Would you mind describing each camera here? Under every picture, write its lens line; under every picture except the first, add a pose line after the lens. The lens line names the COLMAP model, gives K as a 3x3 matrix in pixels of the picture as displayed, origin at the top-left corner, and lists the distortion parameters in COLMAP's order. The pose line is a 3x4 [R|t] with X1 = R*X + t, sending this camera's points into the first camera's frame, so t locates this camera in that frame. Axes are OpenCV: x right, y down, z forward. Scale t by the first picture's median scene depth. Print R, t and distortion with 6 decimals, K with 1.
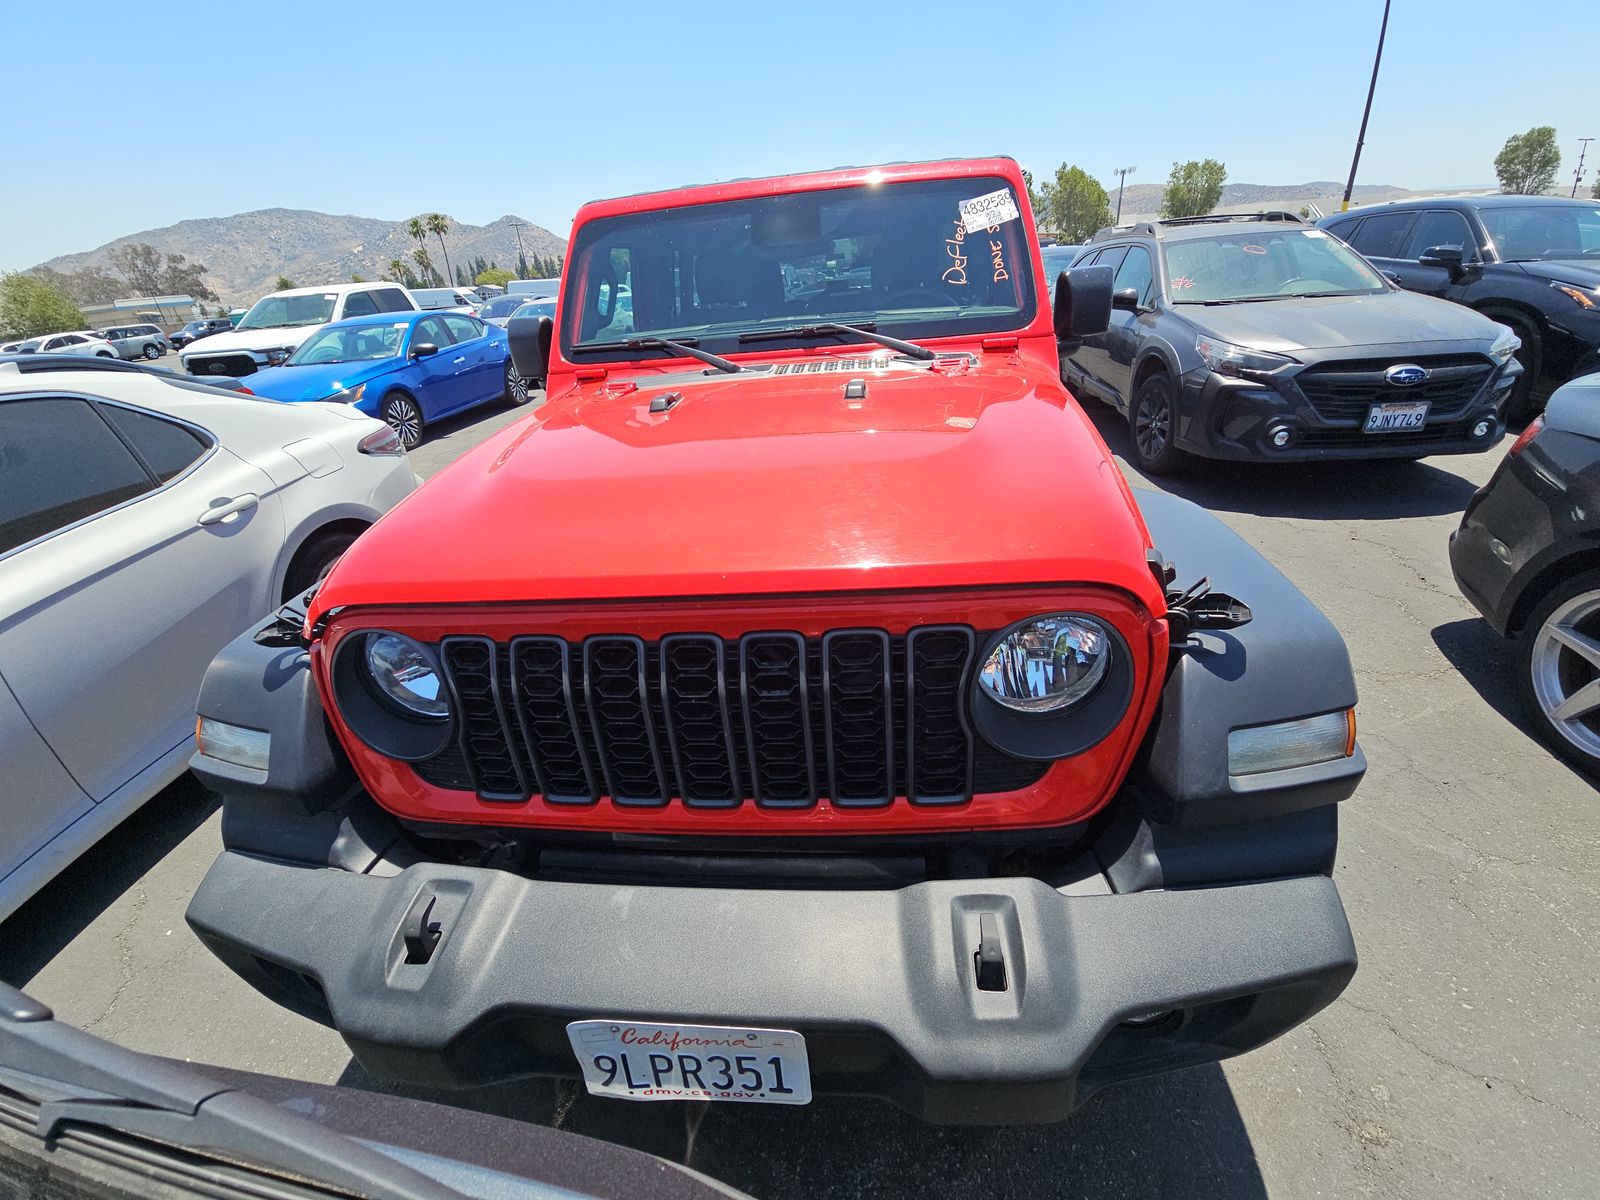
lens RADIAL K [[665.1, 0, 798.4], [0, 665.1, 607.9], [0, 0, 1]] dist [-0.027736, 0.018212]
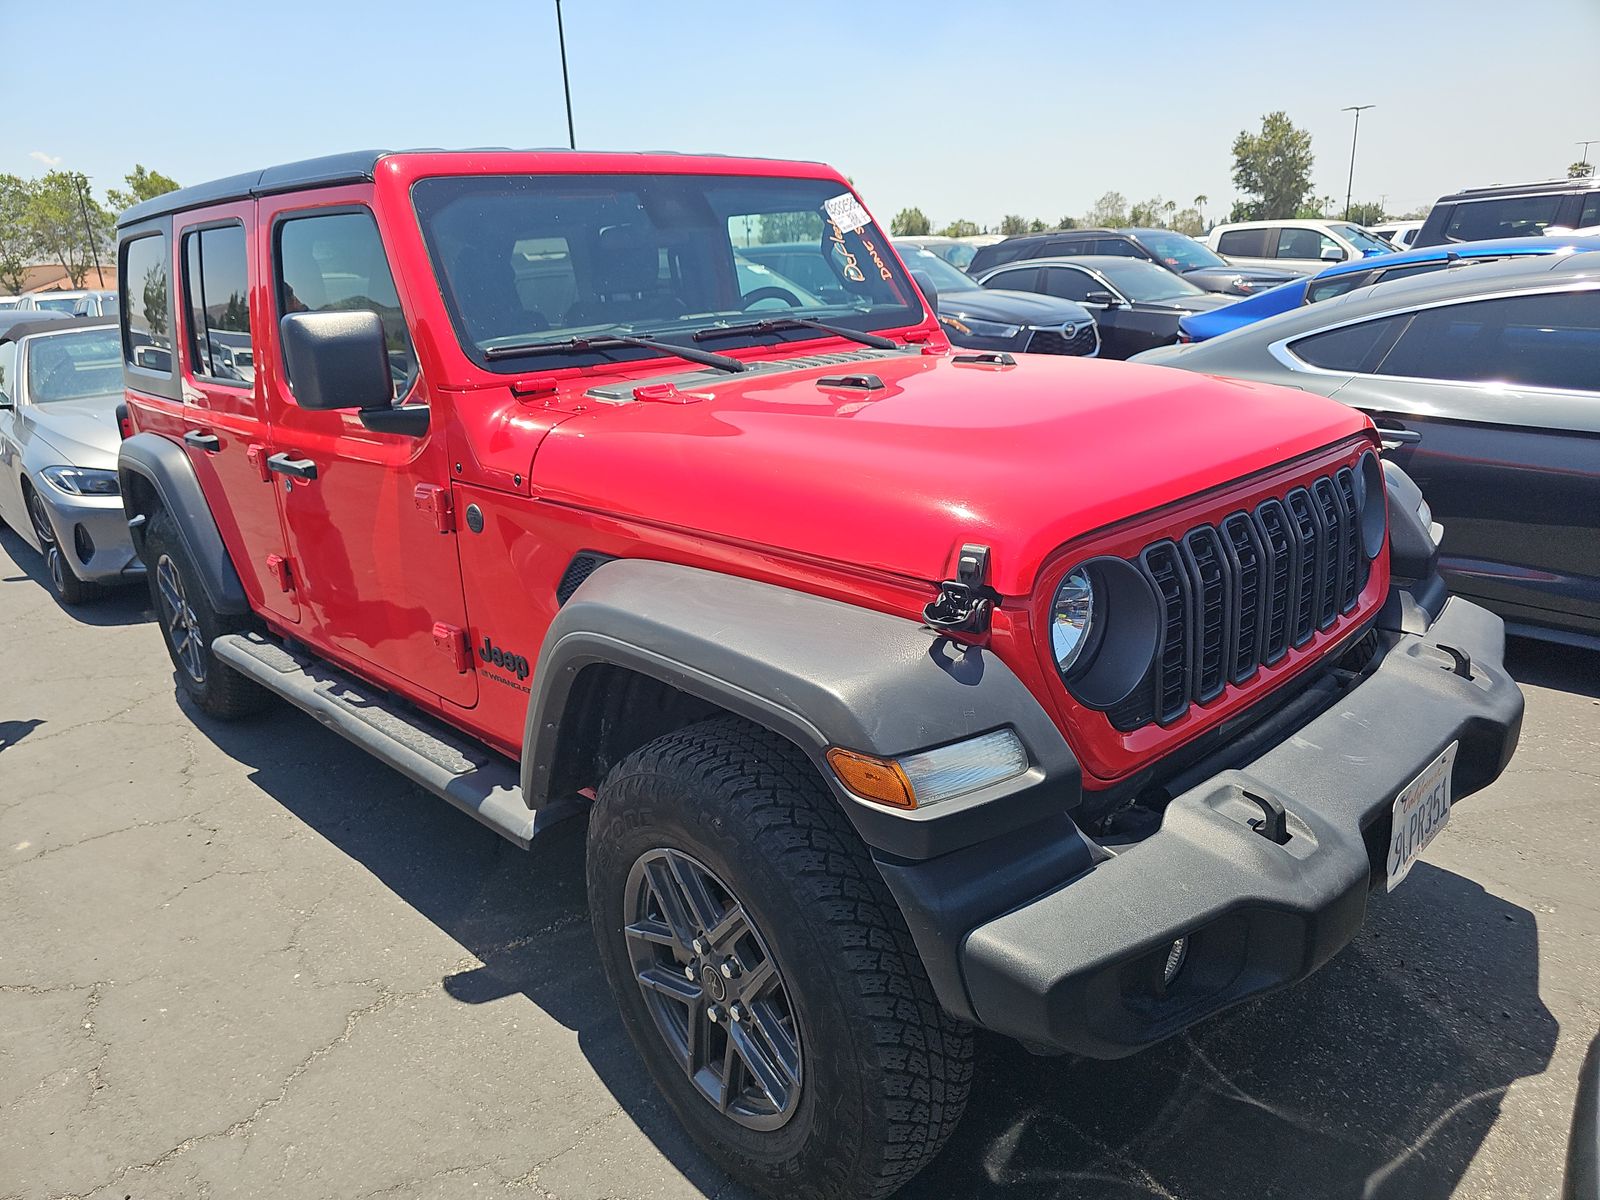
lens RADIAL K [[1095.9, 0, 800.0], [0, 1095.9, 600.0], [0, 0, 1]] dist [-0.009433, -0.004592]
pose [[0.655323, -0.179624, 0.733680, -1.066414], [0.340221, 0.937399, -0.074386, 0.031805], [-0.674389, 0.298360, 0.675411, 0.125457]]
